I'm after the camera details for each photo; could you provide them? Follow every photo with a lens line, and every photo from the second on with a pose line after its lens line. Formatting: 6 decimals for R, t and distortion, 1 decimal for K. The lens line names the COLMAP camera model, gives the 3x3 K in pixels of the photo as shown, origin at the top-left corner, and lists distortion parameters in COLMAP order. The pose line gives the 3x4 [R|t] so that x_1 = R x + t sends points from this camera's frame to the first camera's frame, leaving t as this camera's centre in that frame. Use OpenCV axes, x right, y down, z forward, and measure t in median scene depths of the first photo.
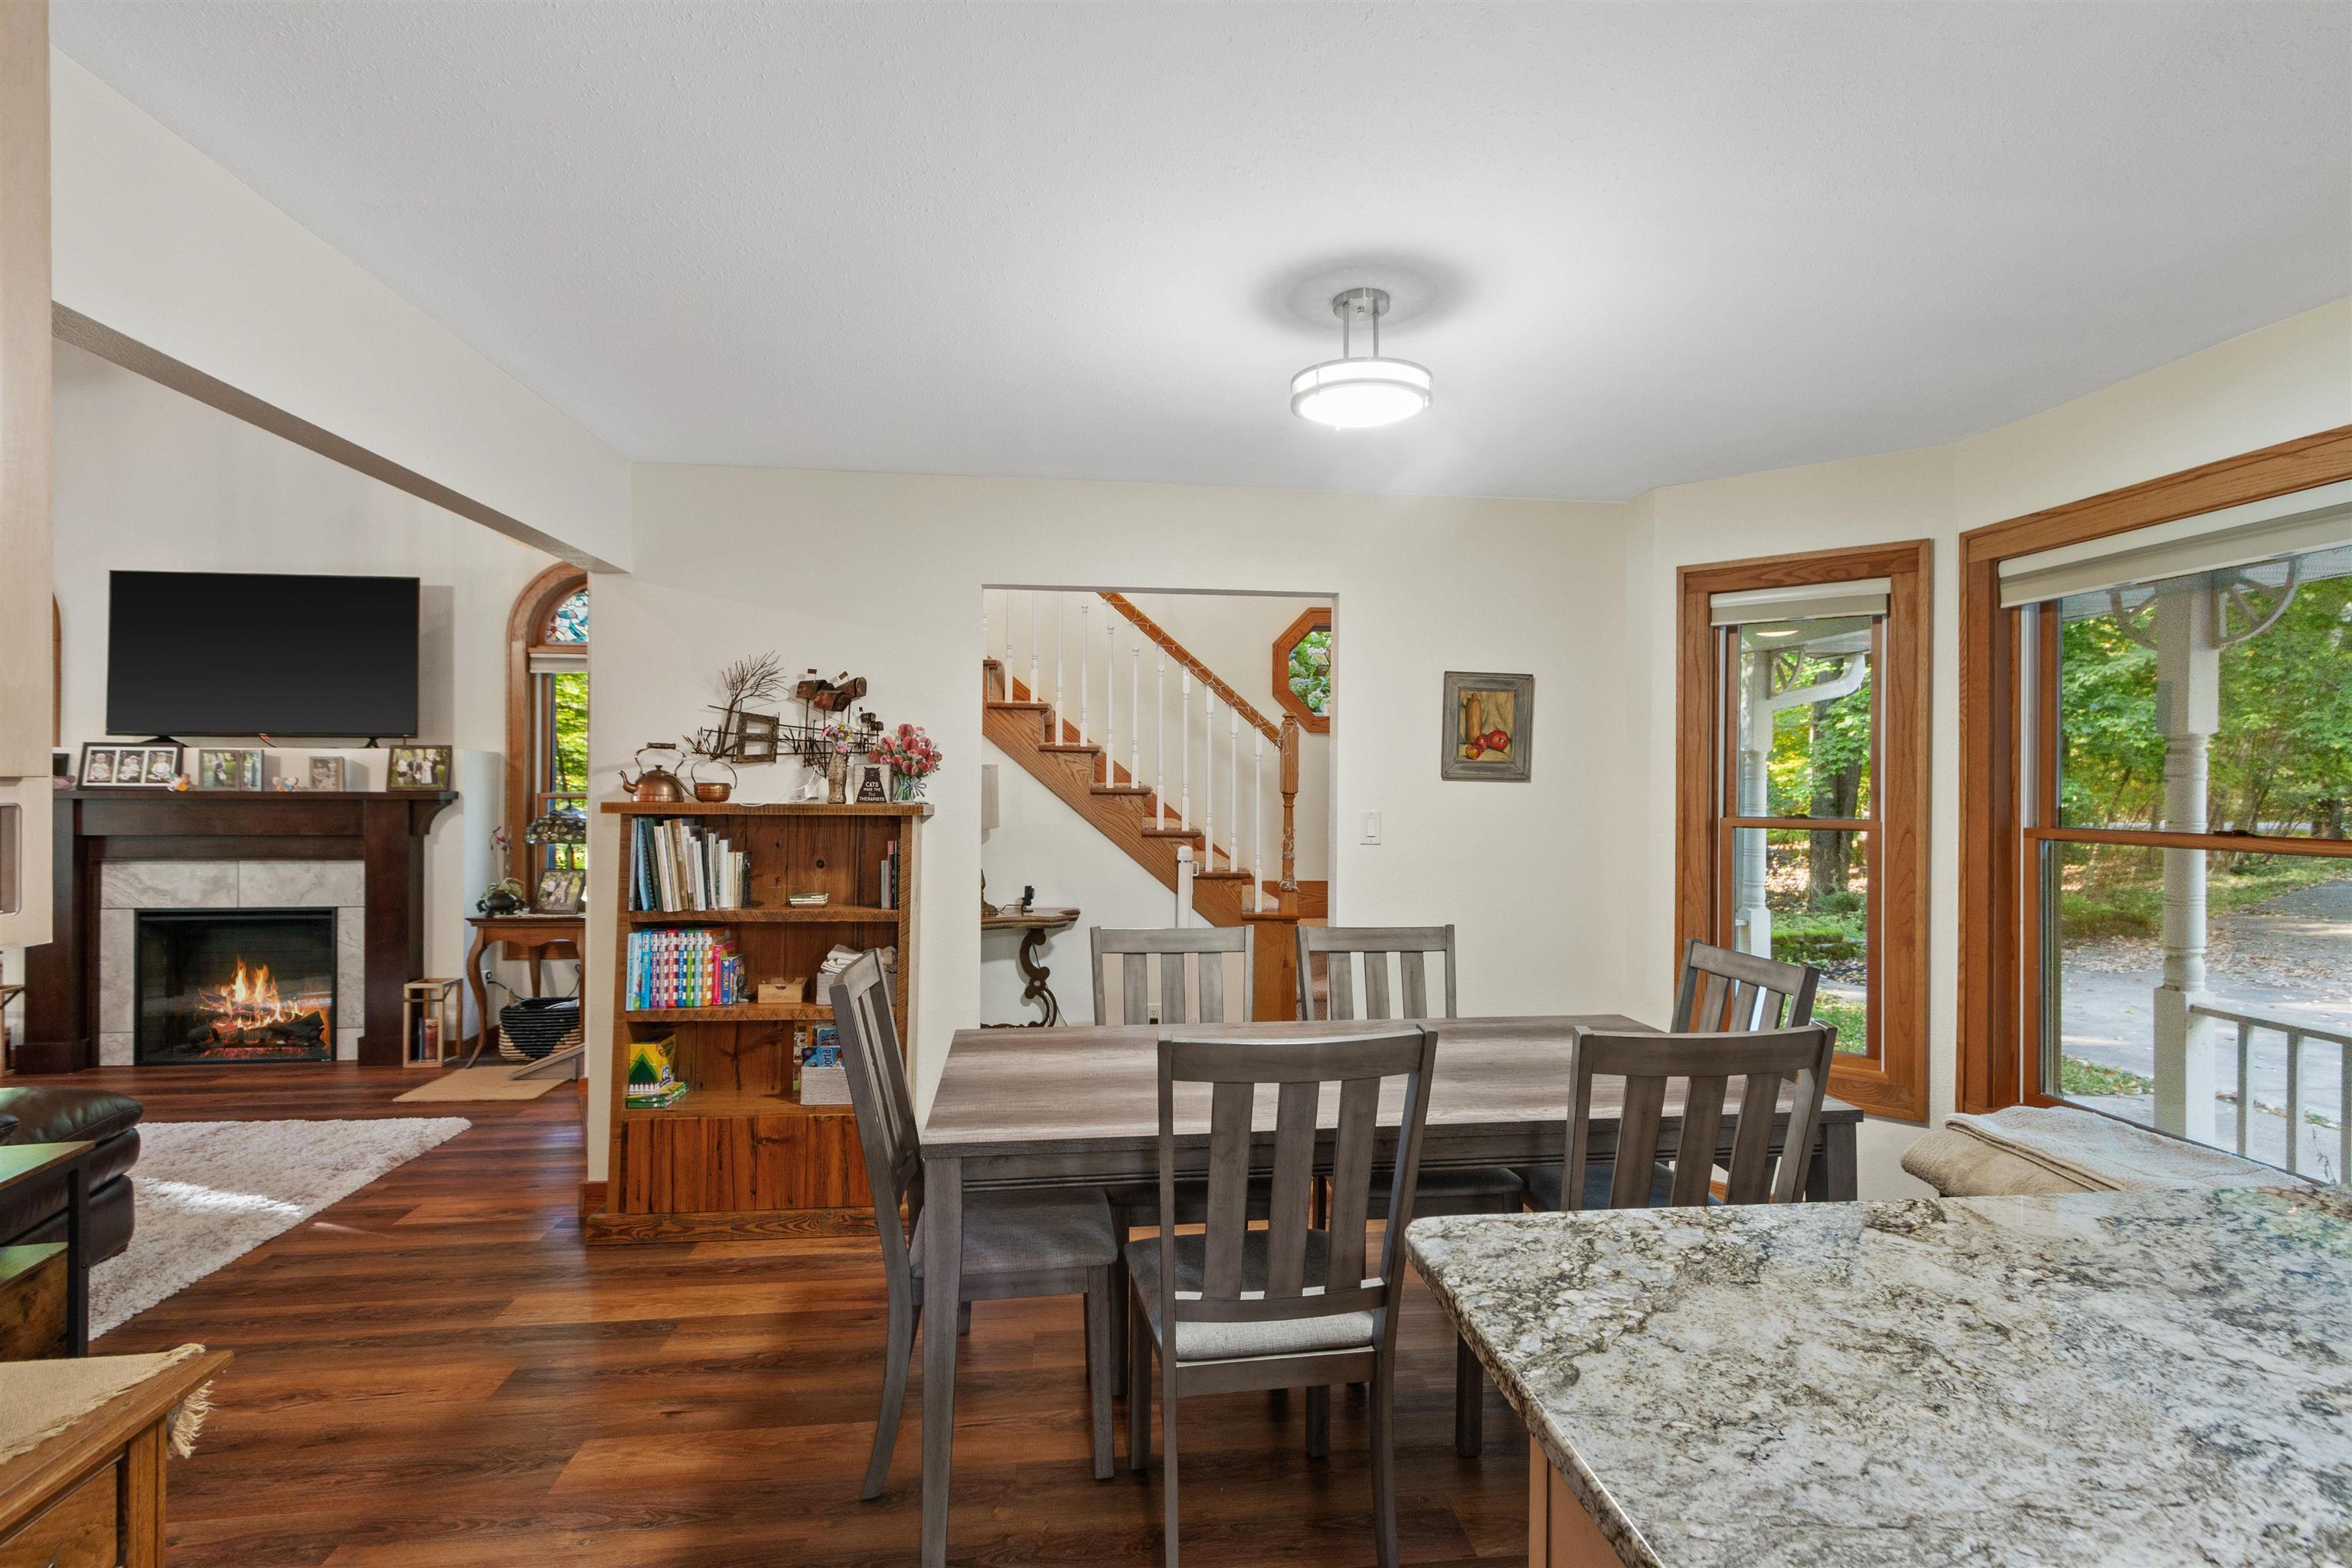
lens RADIAL K [[1098.9, 0, 1187.0], [0, 1098.9, 777.6], [0, 0, 1]] dist [0.005461, 0.000364]
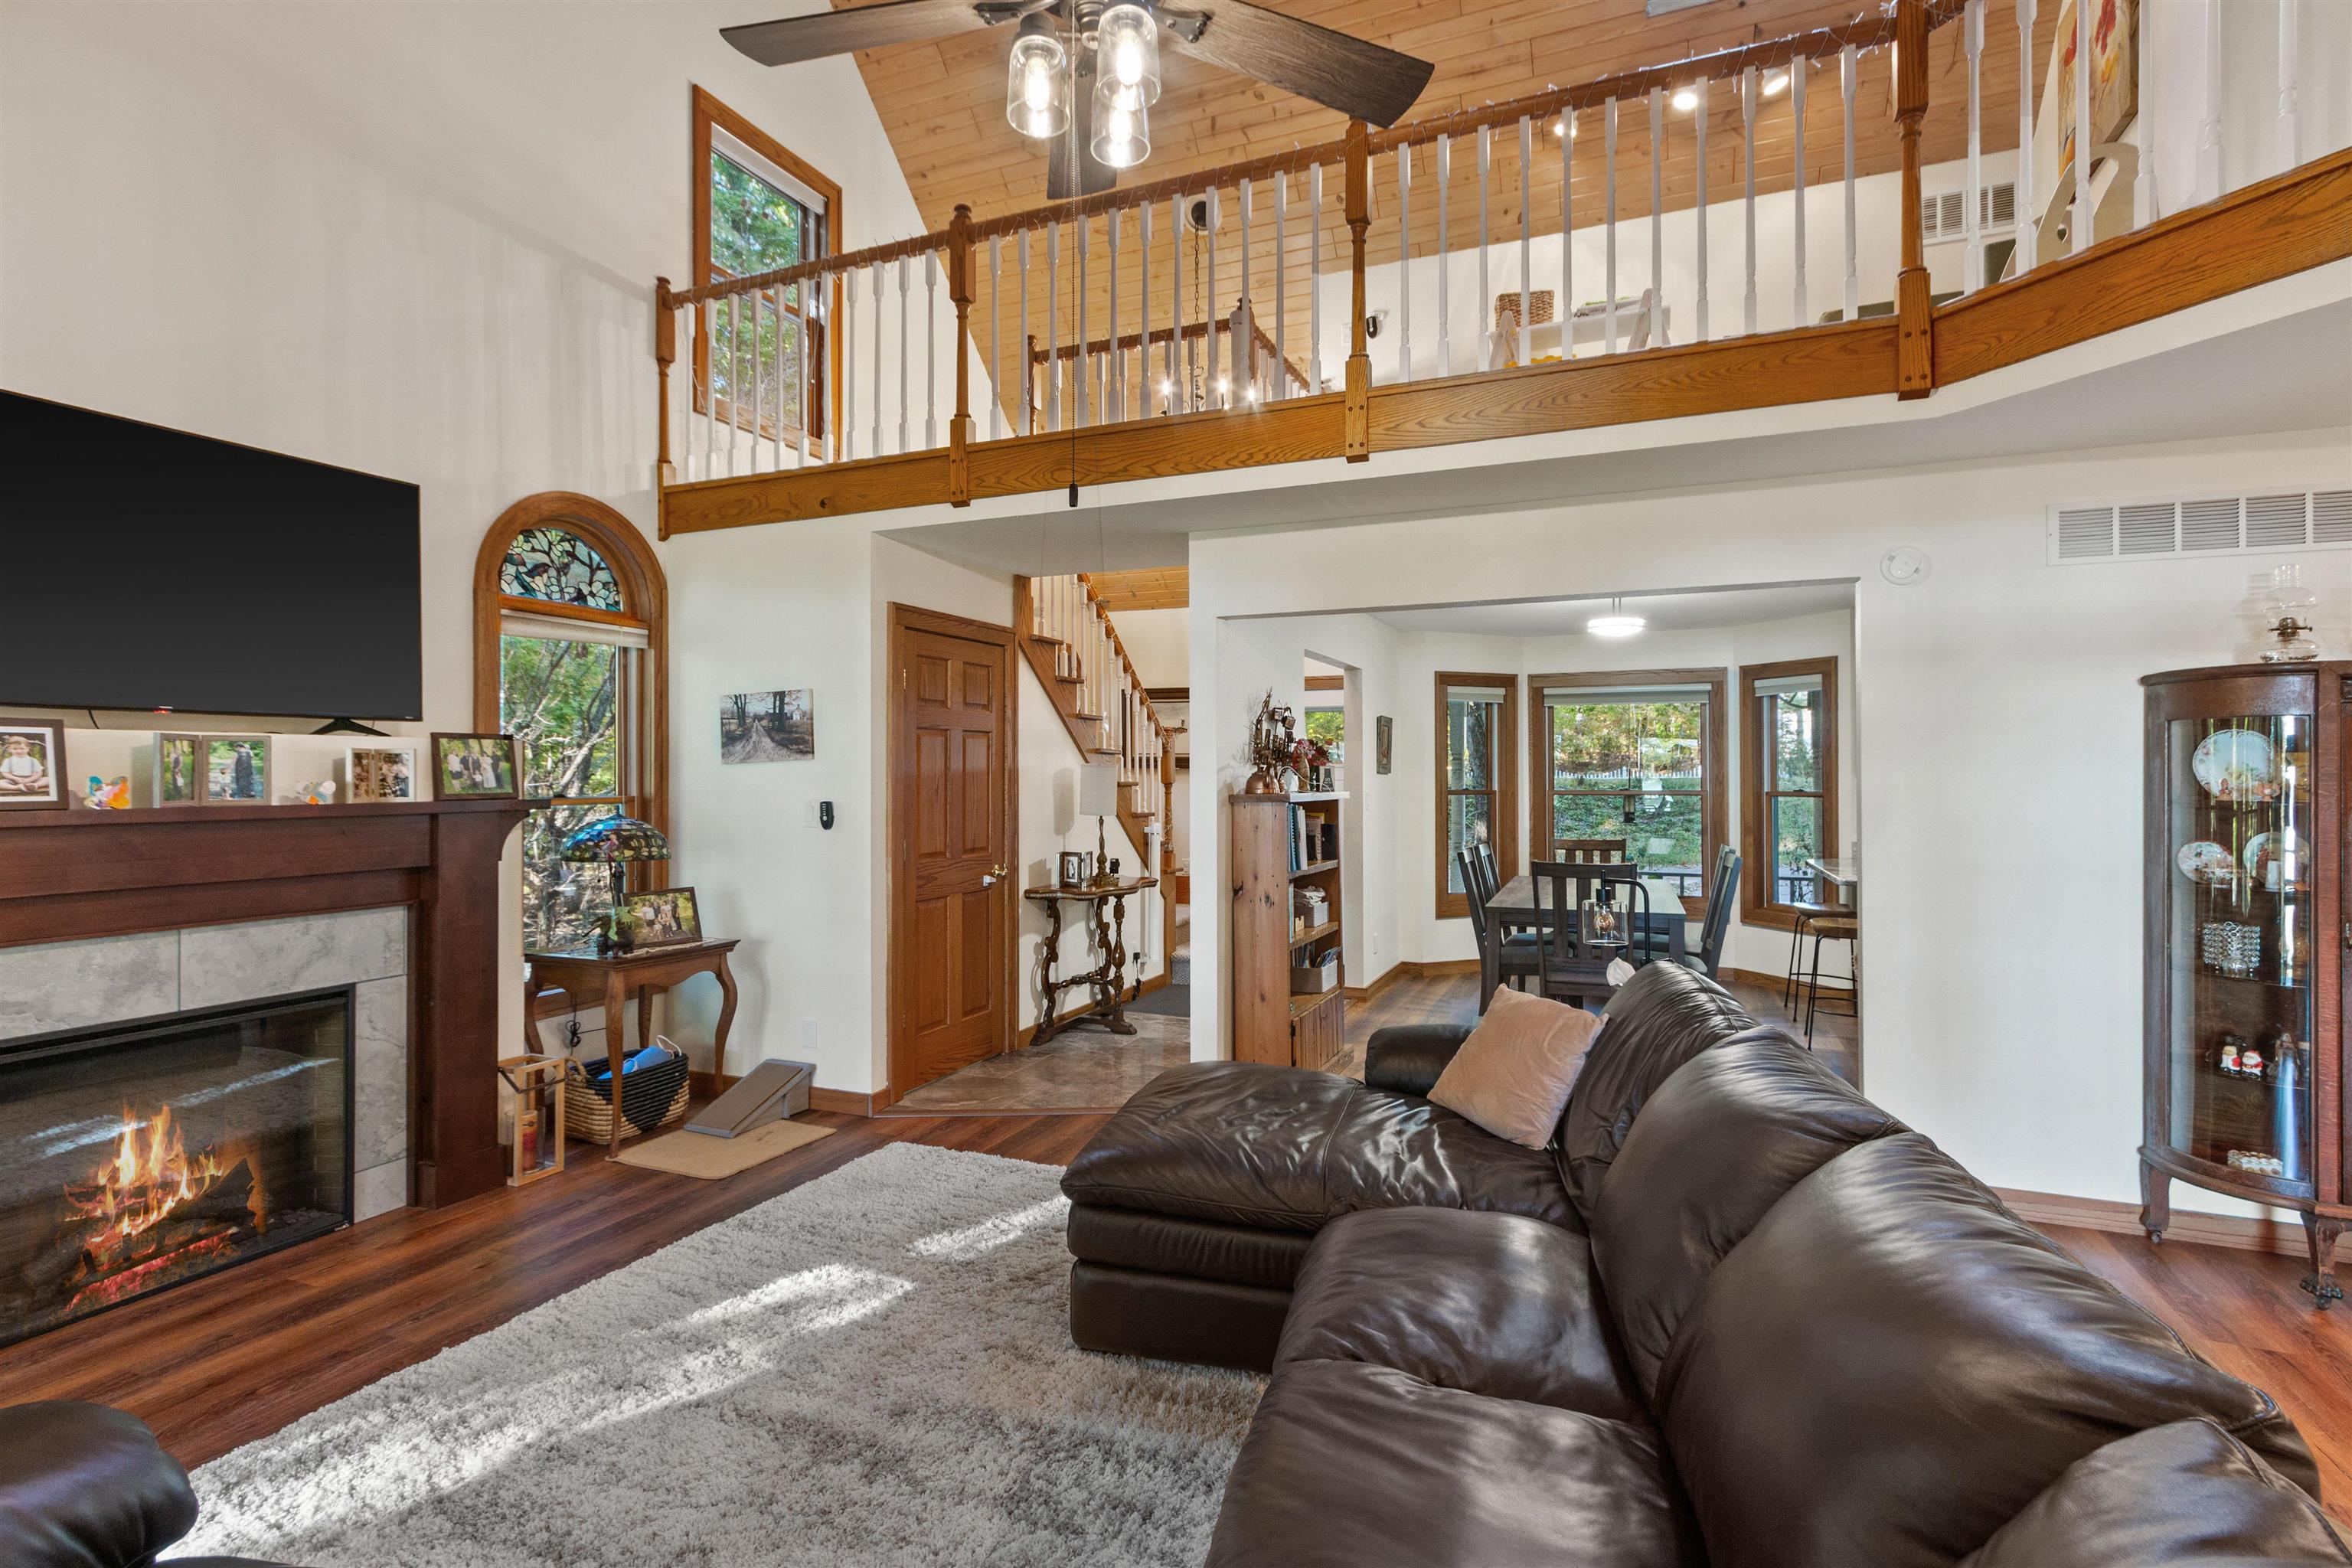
lens RADIAL K [[1102.3, 0, 1190.4], [0, 1102.3, 768.5], [0, 0, 1]] dist [0.003334, 0.000276]
pose [[0.487458, -0.001808, 0.873144, -1.184225], [0.003149, 0.999995, 0.000312, -0.006511], [-0.873141, 0.002597, 0.487462, 0.284484]]
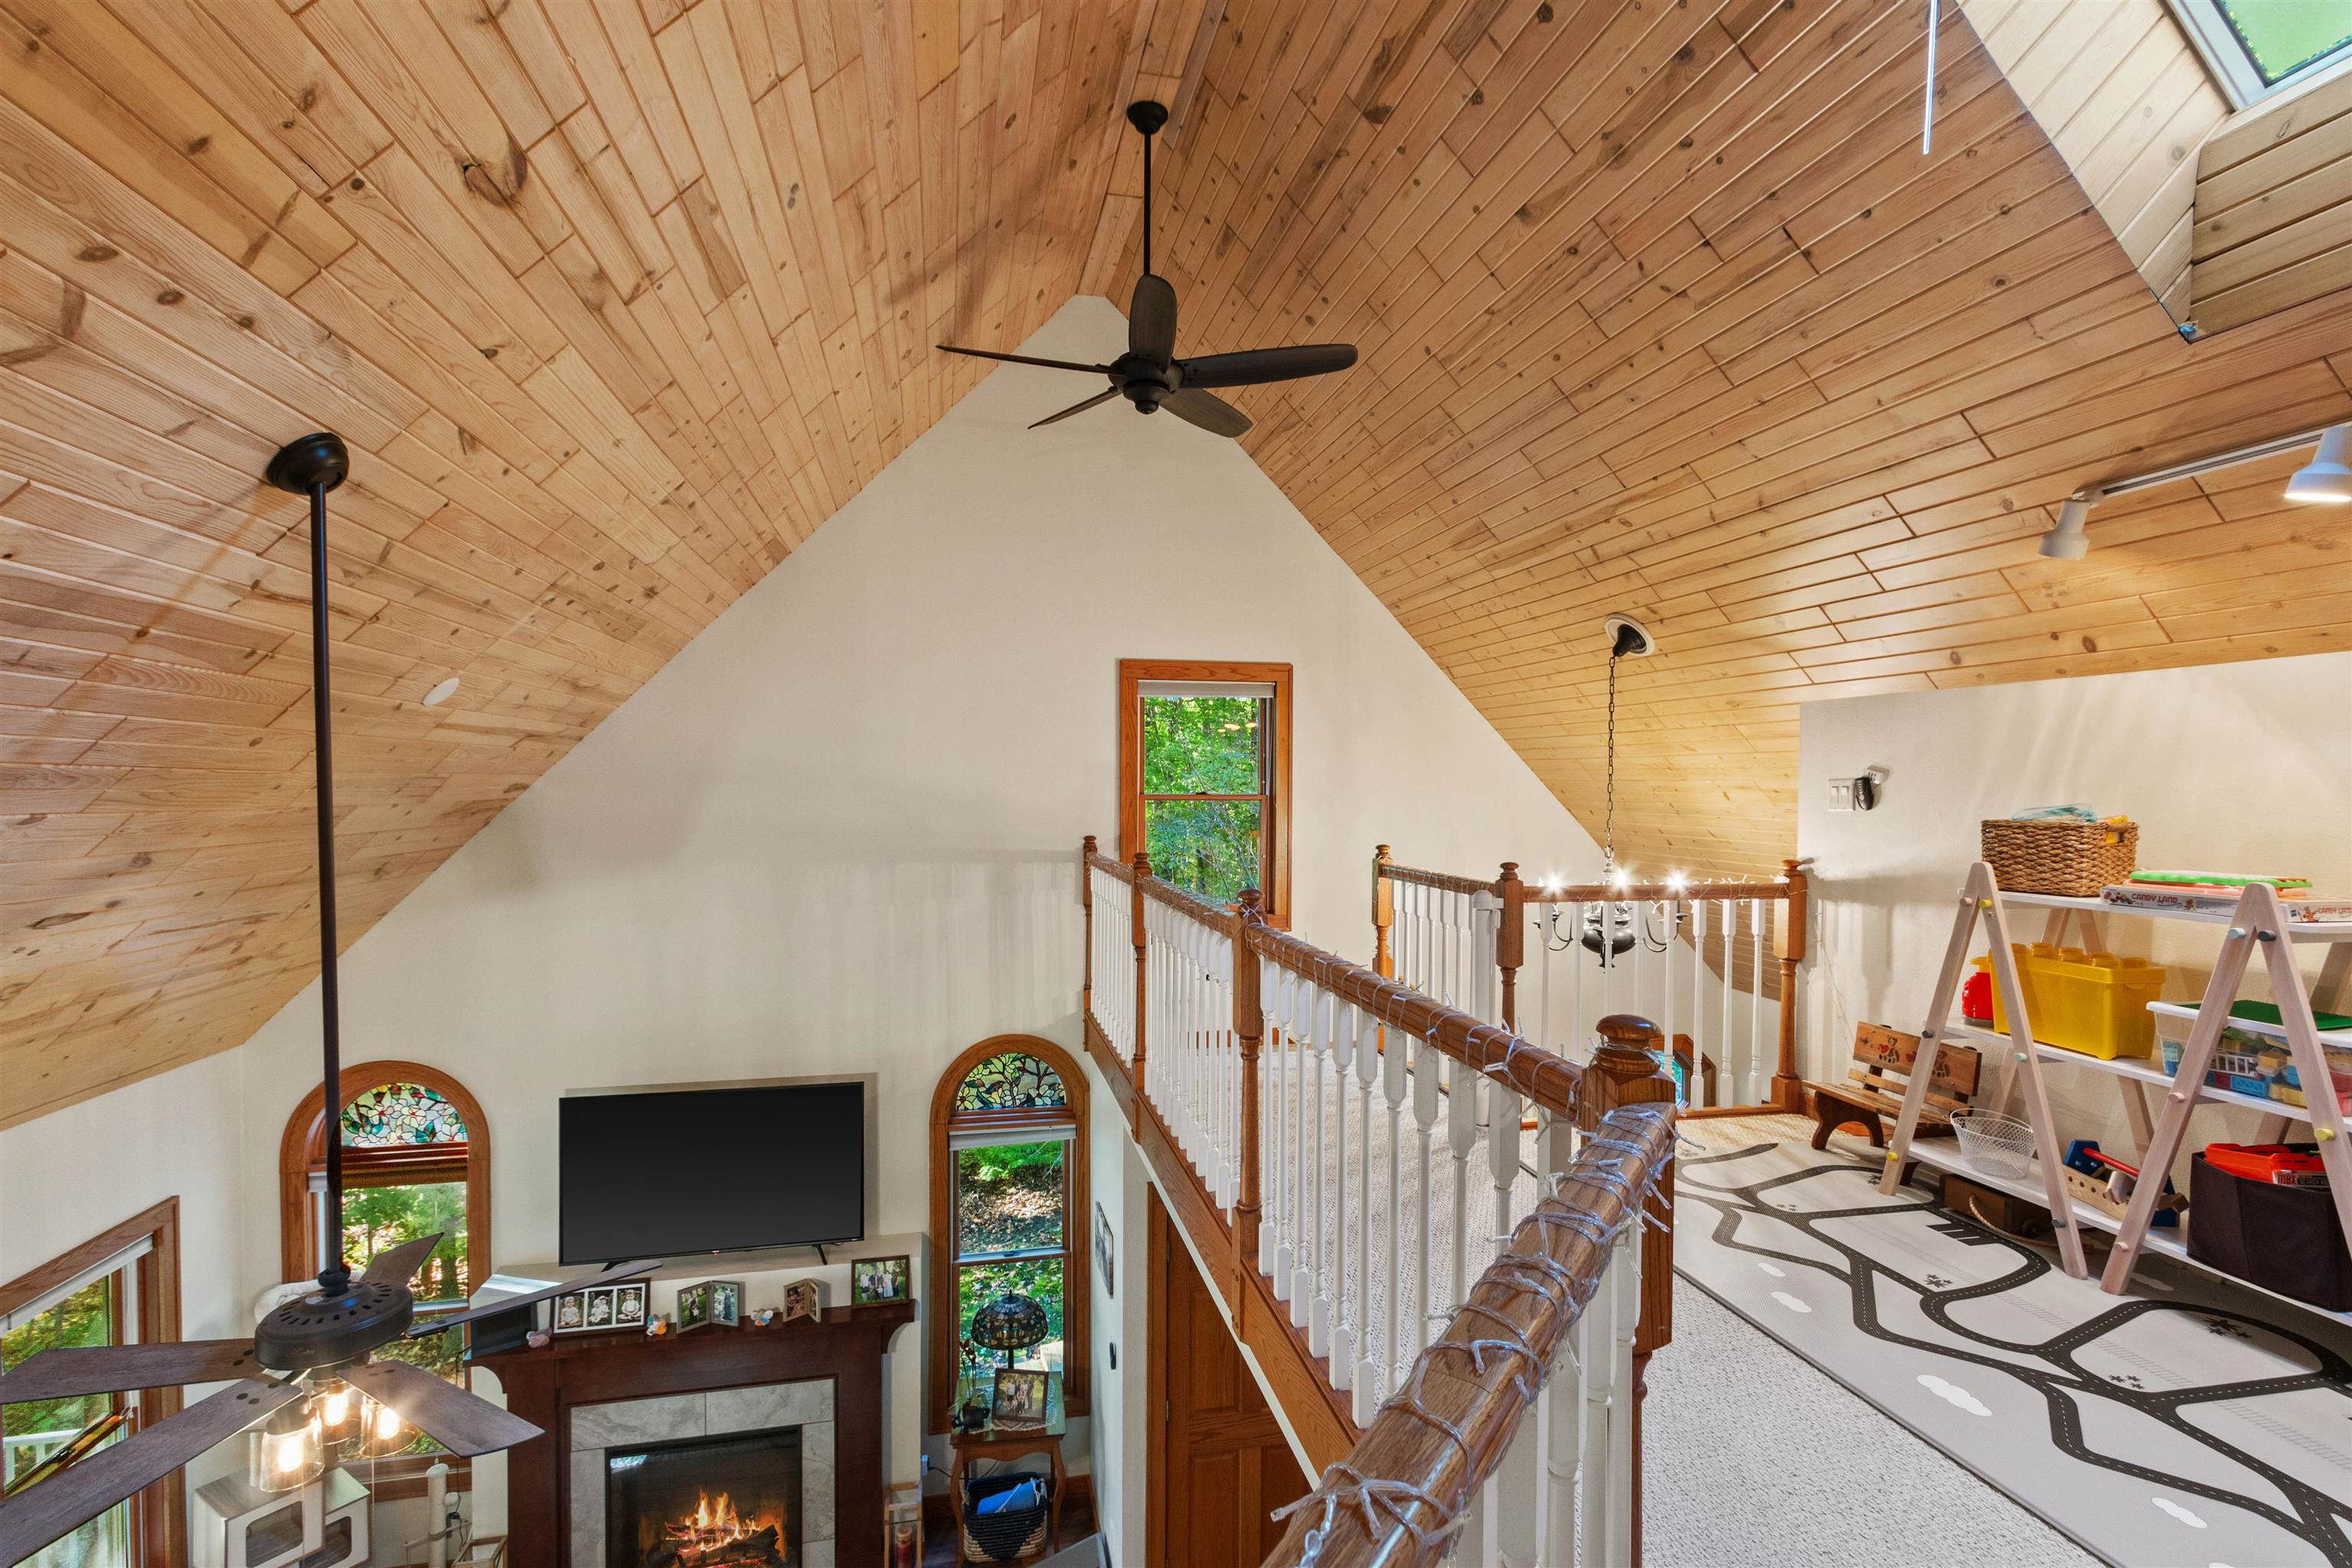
lens RADIAL K [[1077.1, 0, 1179.3], [0, 1077.1, 811.9], [0, 0, 1]] dist [0.002517, 0.000487]
pose [[0.994418, -0.004006, 0.105436, -0.572702], [0.001517, 0.999719, 0.023671, -0.504398], [-0.105501, -0.023379, 0.994144, -0.004976]]
